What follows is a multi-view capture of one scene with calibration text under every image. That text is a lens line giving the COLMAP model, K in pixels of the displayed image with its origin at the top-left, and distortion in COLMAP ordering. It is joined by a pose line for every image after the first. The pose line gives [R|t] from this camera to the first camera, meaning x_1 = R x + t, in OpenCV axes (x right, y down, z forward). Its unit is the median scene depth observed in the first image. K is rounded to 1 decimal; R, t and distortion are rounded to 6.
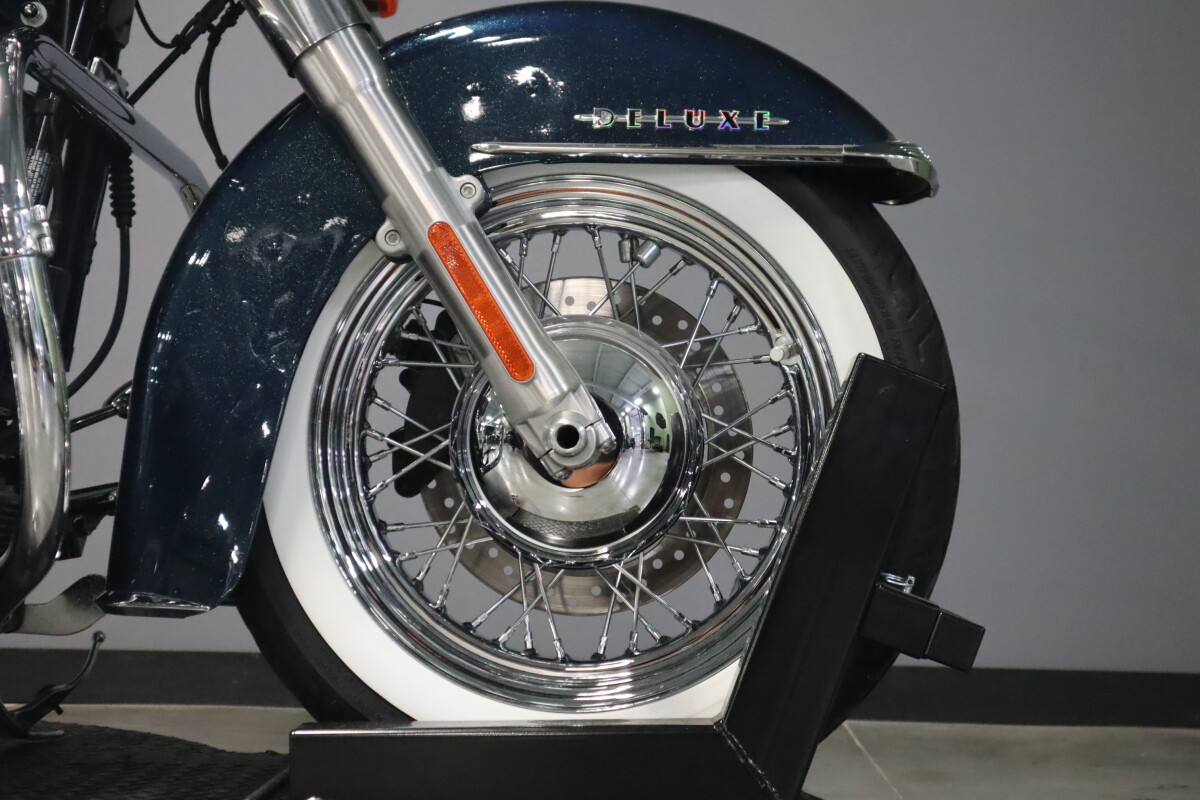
lens RADIAL K [[1876.3, 0, 600.0], [0, 1876.3, 400.0], [0, 0, 1]] dist [0.026088, 0.051384]
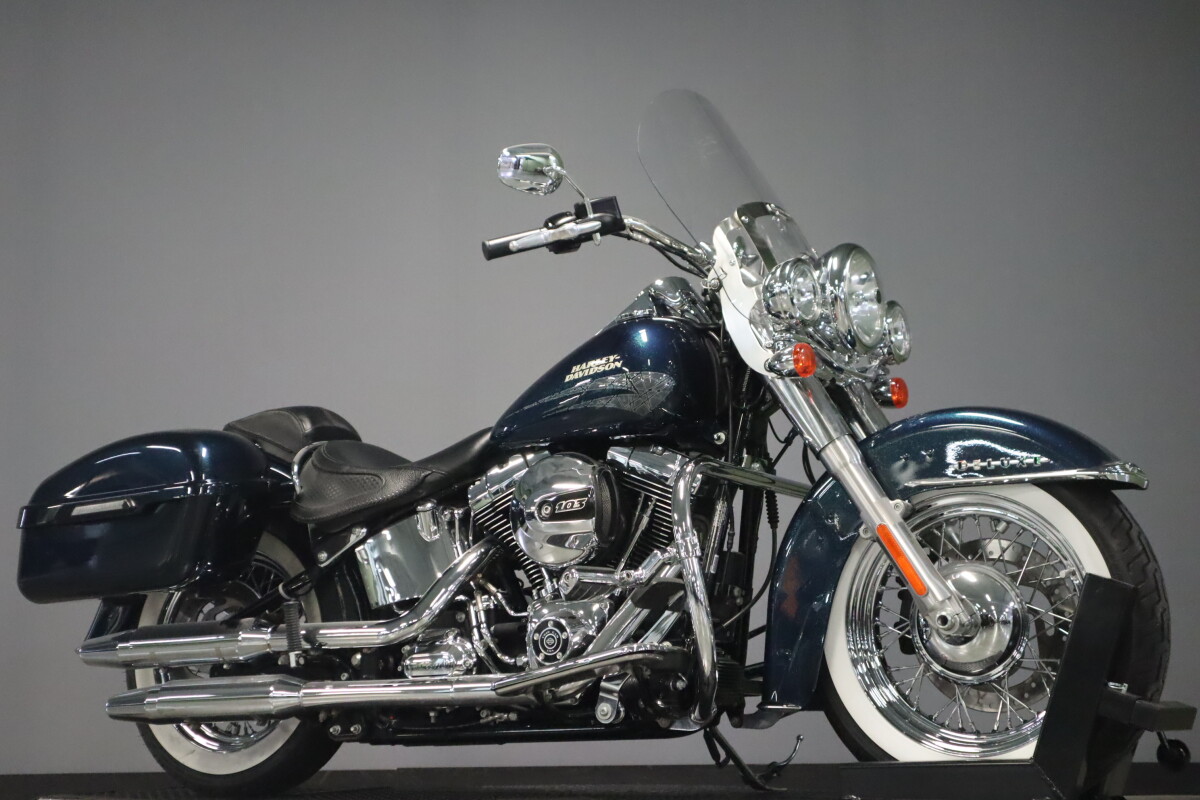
lens RADIAL K [[1730.8, 0, 600.0], [0, 1730.8, 400.0], [0, 0, 1]] dist [0.013483, 0.013312]
pose [[0.875473, -0.106447, -0.471398, 0.562446], [0.051277, 0.990394, -0.128411, 0.003523], [0.480539, 0.088249, 0.872522, -0.875380]]
